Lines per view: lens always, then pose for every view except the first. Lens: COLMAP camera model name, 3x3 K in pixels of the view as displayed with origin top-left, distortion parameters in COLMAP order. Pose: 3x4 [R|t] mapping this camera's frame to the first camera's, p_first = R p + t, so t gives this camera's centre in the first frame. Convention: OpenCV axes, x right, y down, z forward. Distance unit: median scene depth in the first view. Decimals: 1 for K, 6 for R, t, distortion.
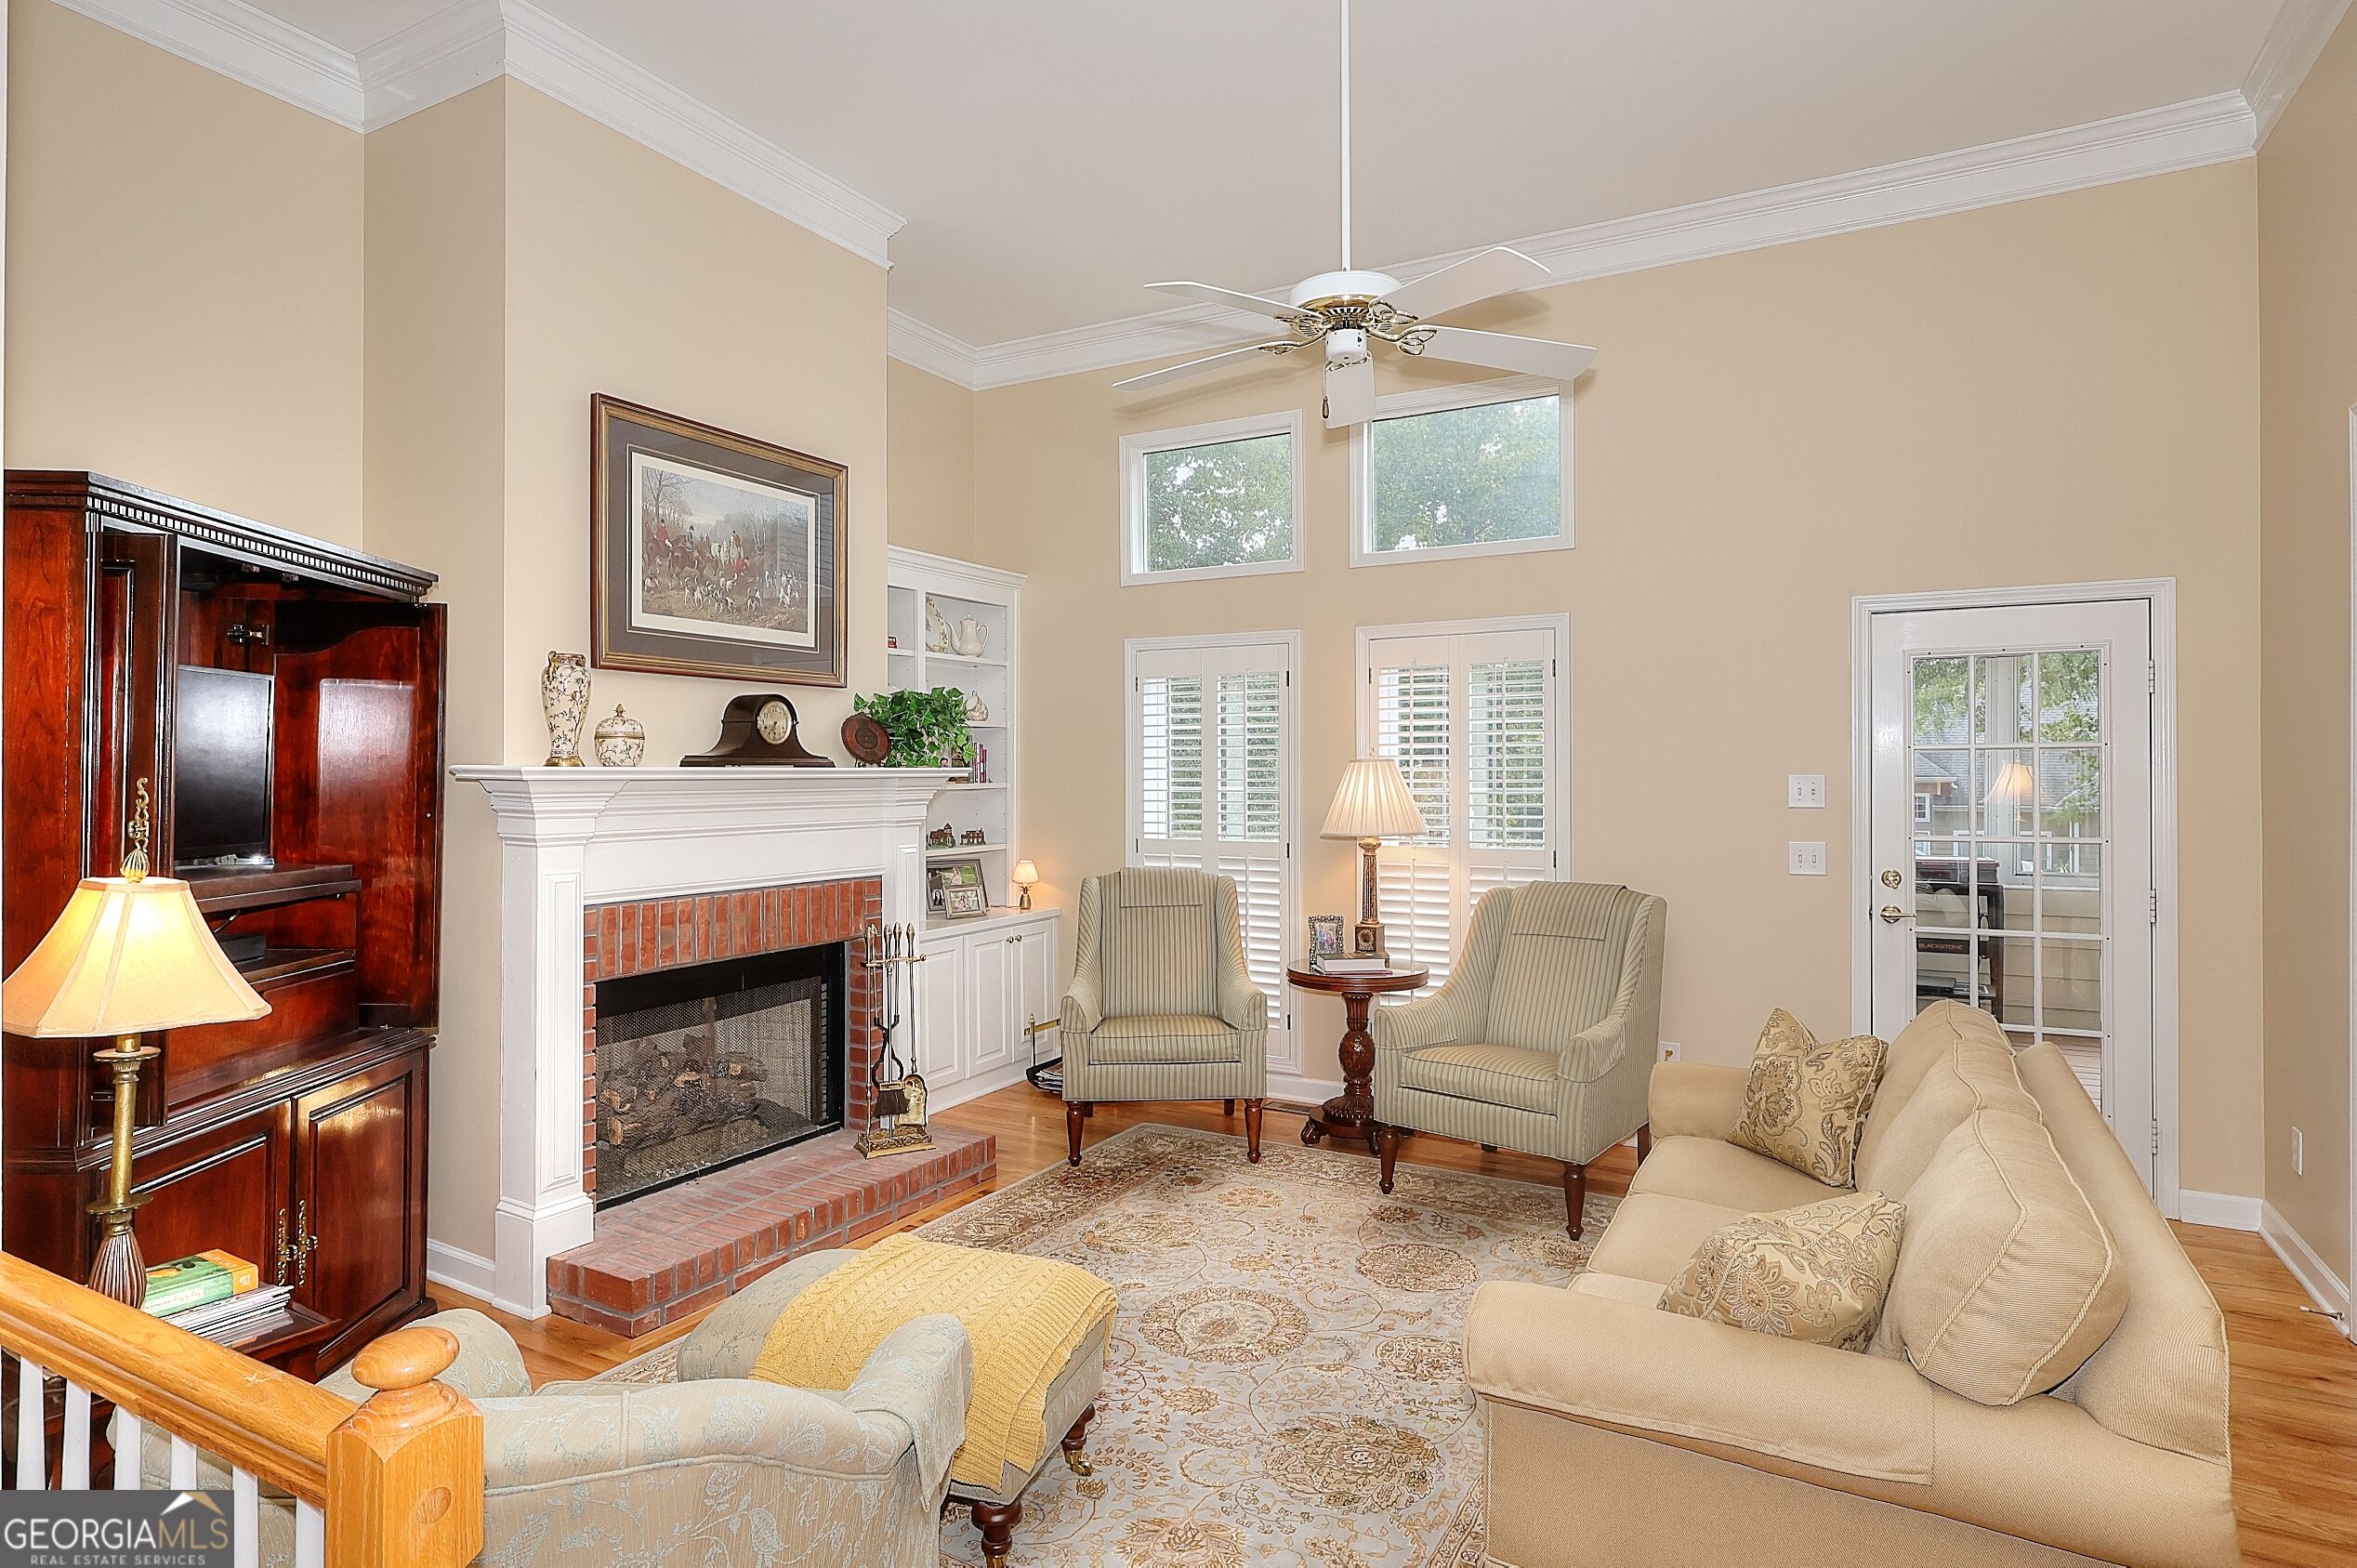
lens RADIAL K [[1273.2, 0, 1179.6], [0, 1273.2, 774.2], [0, 0, 1]] dist [0.000406, 0.000021]
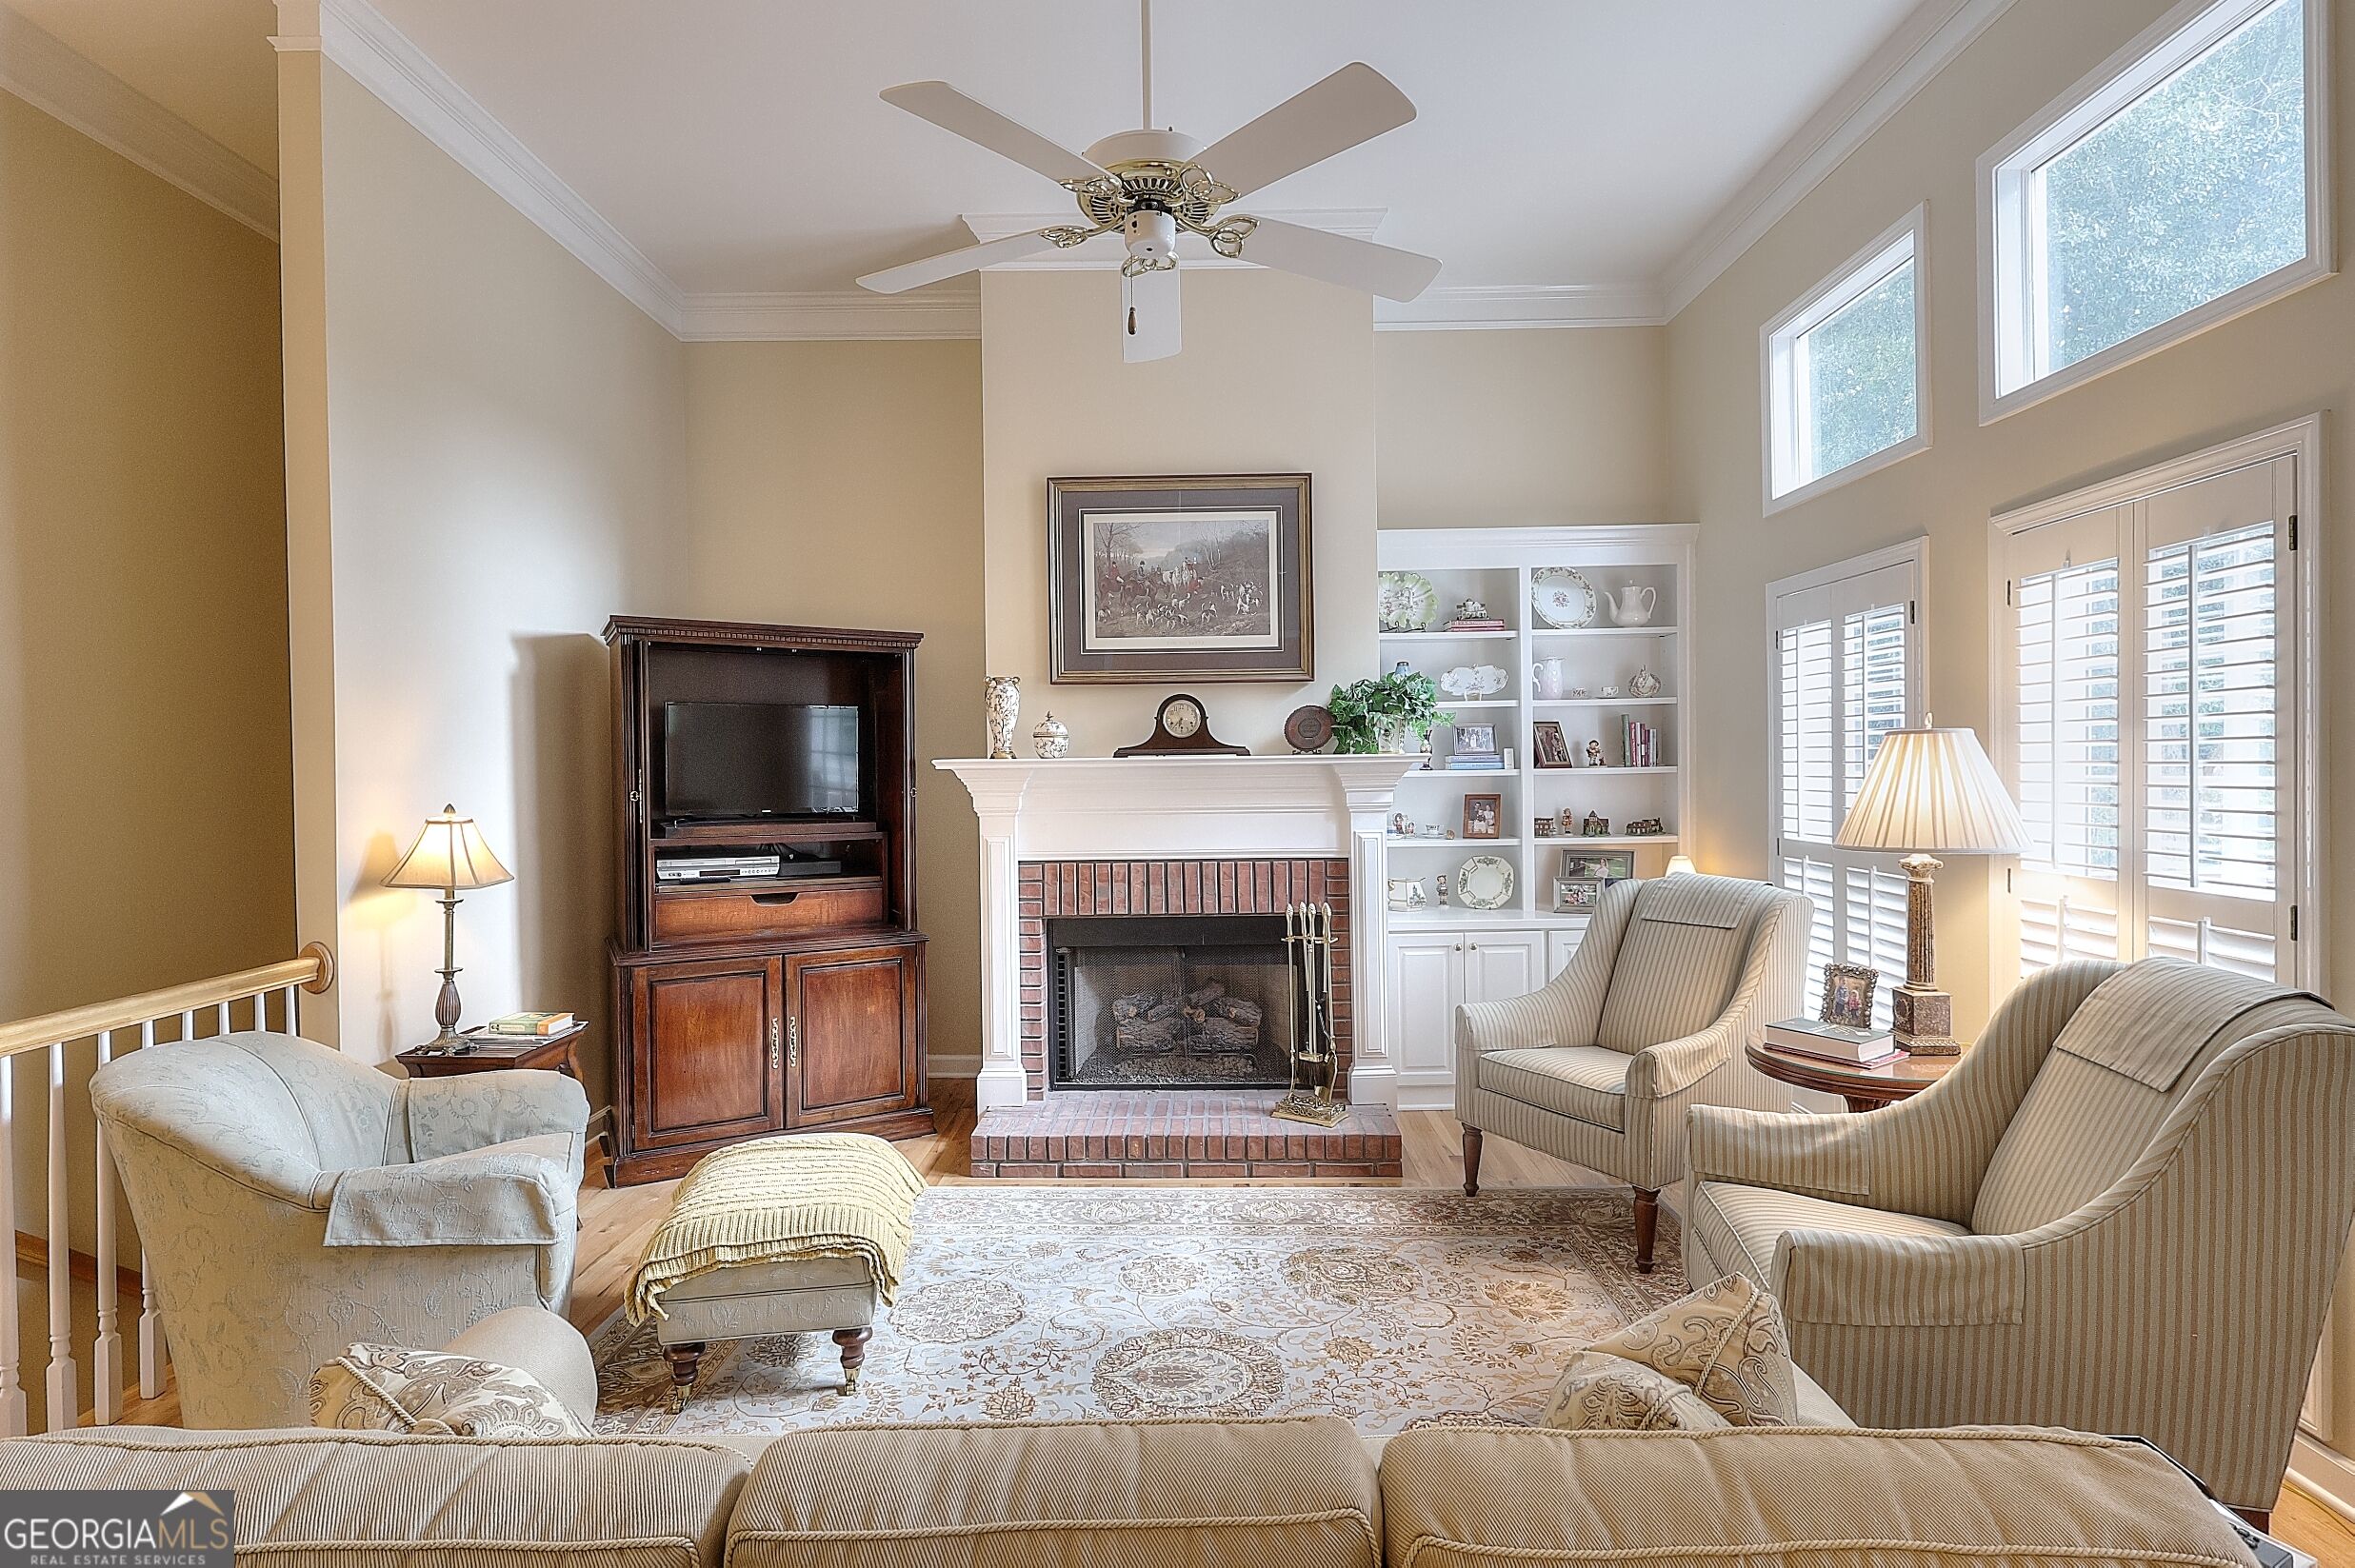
lens RADIAL K [[1123.4, 0, 1177.5], [0, 1123.4, 784.0], [0, 0, 1]] dist [-0.000291, 0.000260]
pose [[0.465067, 0.011232, -0.885204, 0.577020], [0.011141, 0.999766, 0.018538, 0.000531], [0.885205, -0.018483, 0.464833, 0.504572]]
